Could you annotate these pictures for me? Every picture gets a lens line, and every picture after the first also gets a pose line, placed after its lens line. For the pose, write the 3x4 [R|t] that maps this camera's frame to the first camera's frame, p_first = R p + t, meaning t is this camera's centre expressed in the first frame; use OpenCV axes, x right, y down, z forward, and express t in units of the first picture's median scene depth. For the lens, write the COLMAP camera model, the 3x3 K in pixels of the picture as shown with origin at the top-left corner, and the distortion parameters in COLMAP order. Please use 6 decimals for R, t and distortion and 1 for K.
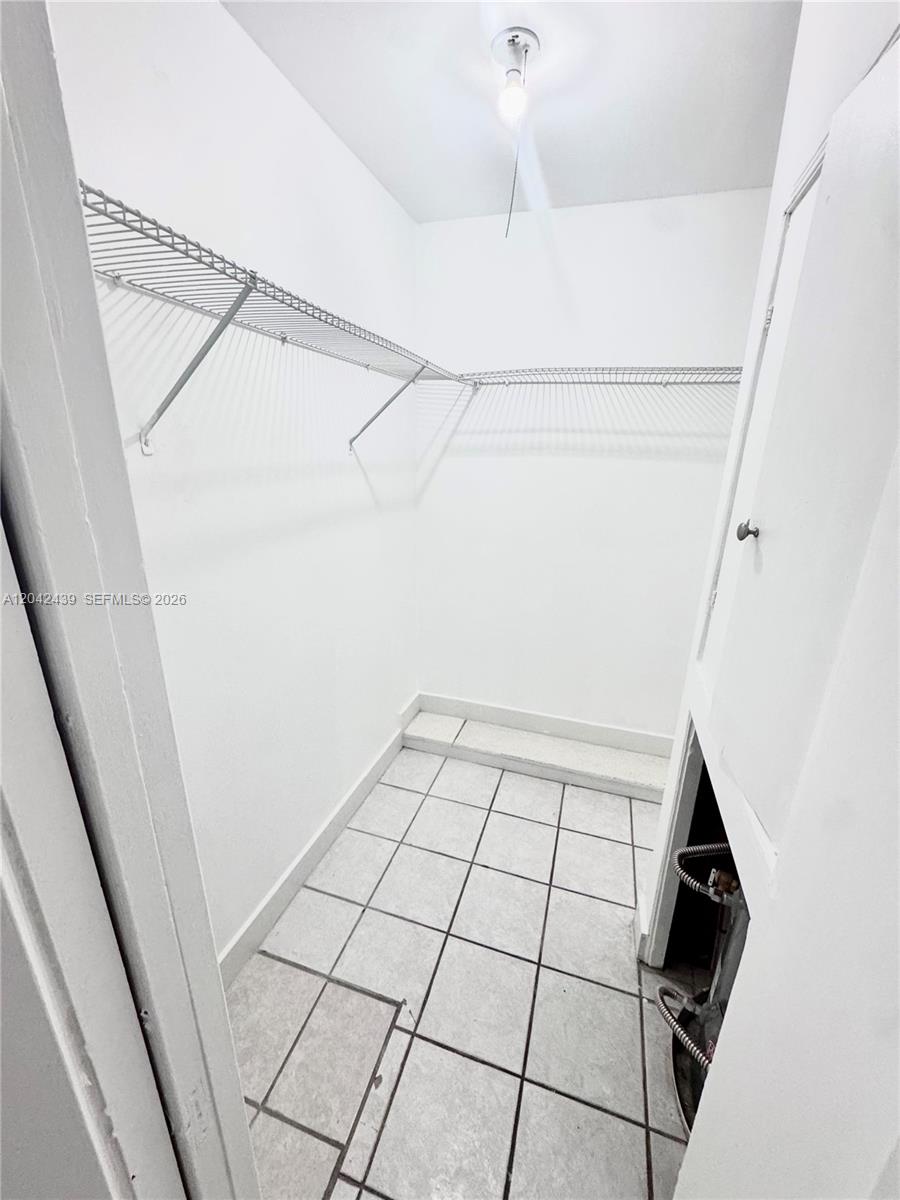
lens RADIAL K [[480.9, 0, 453.7], [0, 480.9, 598.7], [0, 0, 1]] dist [-0.001238, -0.000290]
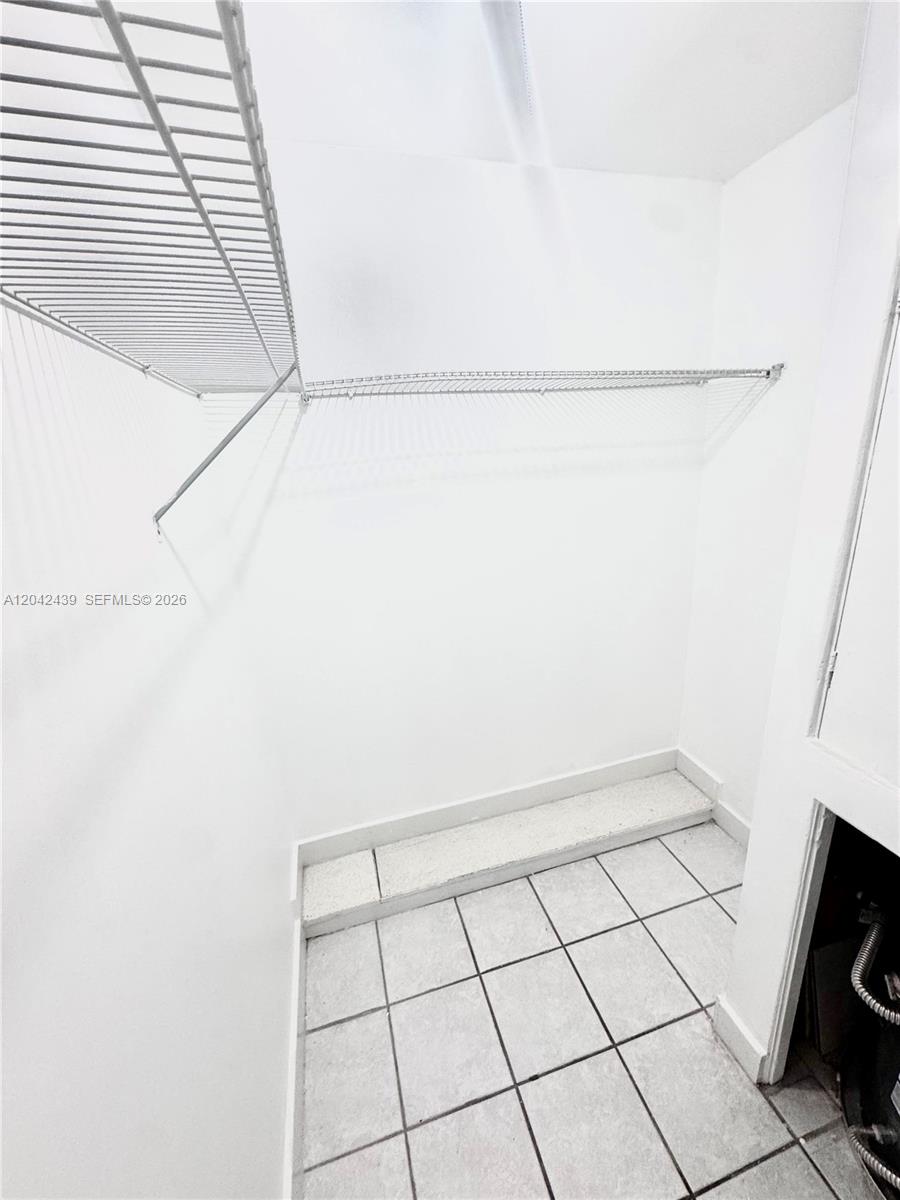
lens RADIAL K [[480.9, 0, 454.2], [0, 480.9, 599.9], [0, 0, 1]] dist [-0.001238, -0.000290]
pose [[0.833074, -0.237239, 0.499705, -0.178899], [0.245694, 0.968058, 0.049988, -0.150413], [-0.495603, 0.081130, 0.864752, 0.329334]]
